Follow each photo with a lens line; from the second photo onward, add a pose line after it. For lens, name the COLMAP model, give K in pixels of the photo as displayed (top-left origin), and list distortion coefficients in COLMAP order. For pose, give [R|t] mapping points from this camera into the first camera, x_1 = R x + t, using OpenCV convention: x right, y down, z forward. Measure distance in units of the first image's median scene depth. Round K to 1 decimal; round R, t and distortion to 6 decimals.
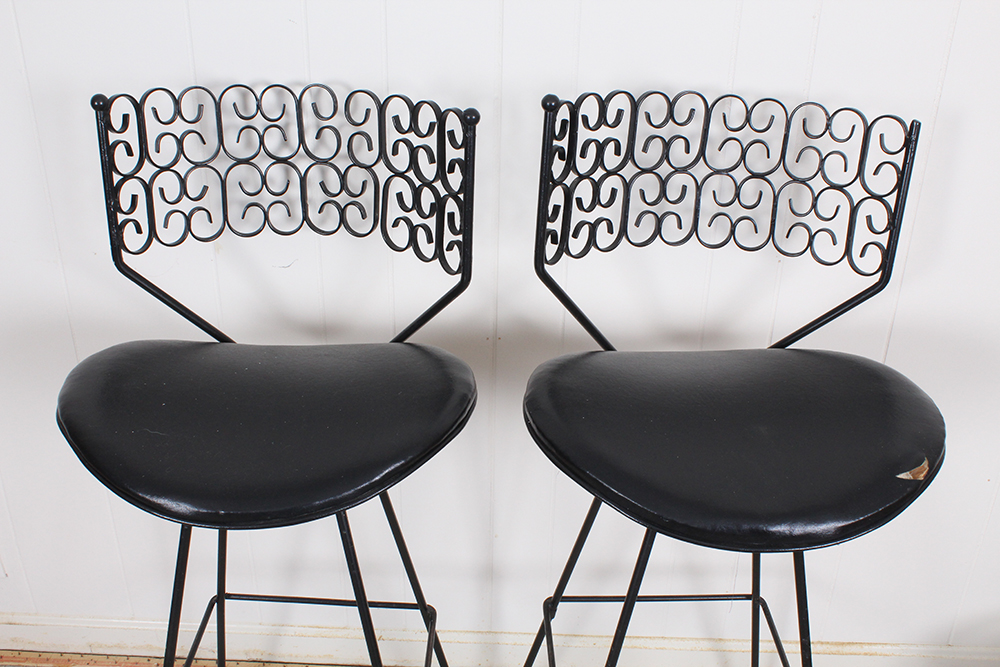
lens RADIAL K [[1006.2, 0, 497.8], [0, 1006.2, 340.7], [0, 0, 1]] dist [-0.079395, 0.000000]
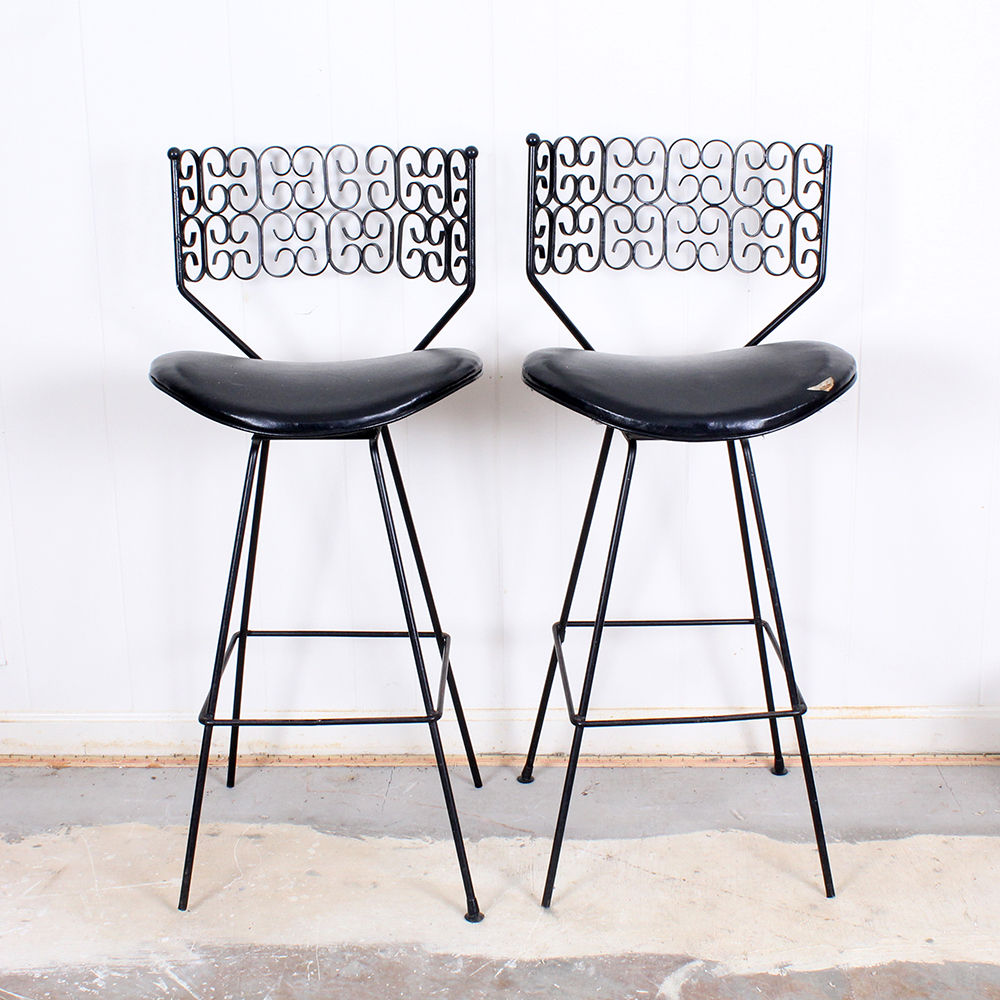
lens RADIAL K [[1855.4, 0, 497.5], [0, 1855.4, 496.8], [0, 0, 1]] dist [-0.067133, 0.000000]
pose [[0.999348, -0.036108, -0.000132, -0.008122], [0.035581, 0.985386, -0.166581, 0.546878], [0.006145, 0.166467, 0.986028, -1.139154]]
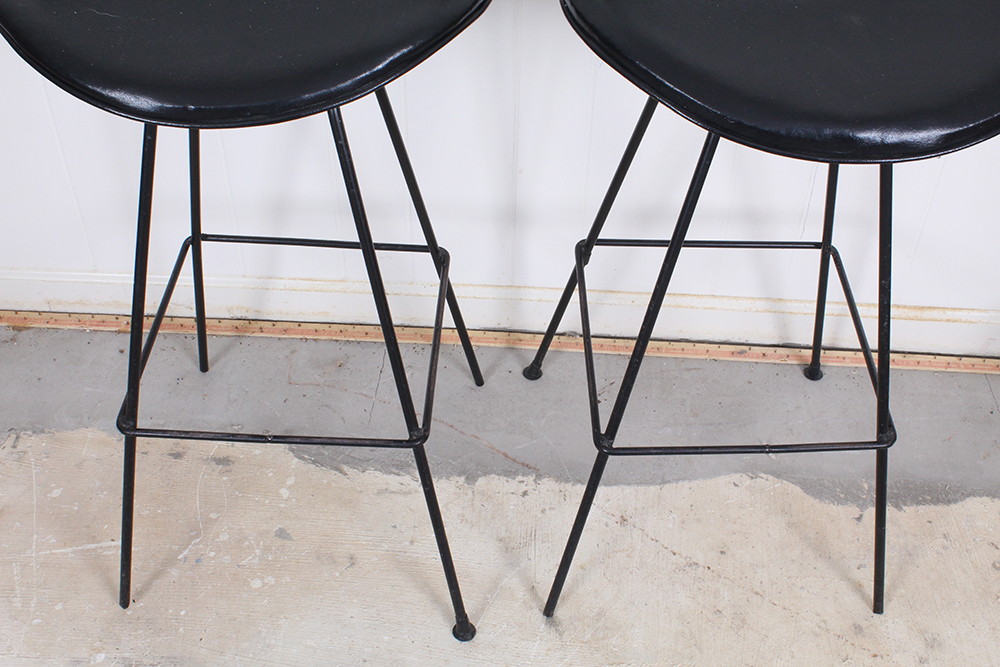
lens RADIAL K [[1188.2, 0, 501.1], [0, 1188.2, 336.1], [0, 0, 1]] dist [-0.064992, 0.000000]
pose [[0.999863, 0.011393, -0.012045, -0.005436], [-0.007416, 0.957093, 0.289685, 0.050884], [0.014829, -0.289556, 0.957046, 0.013286]]
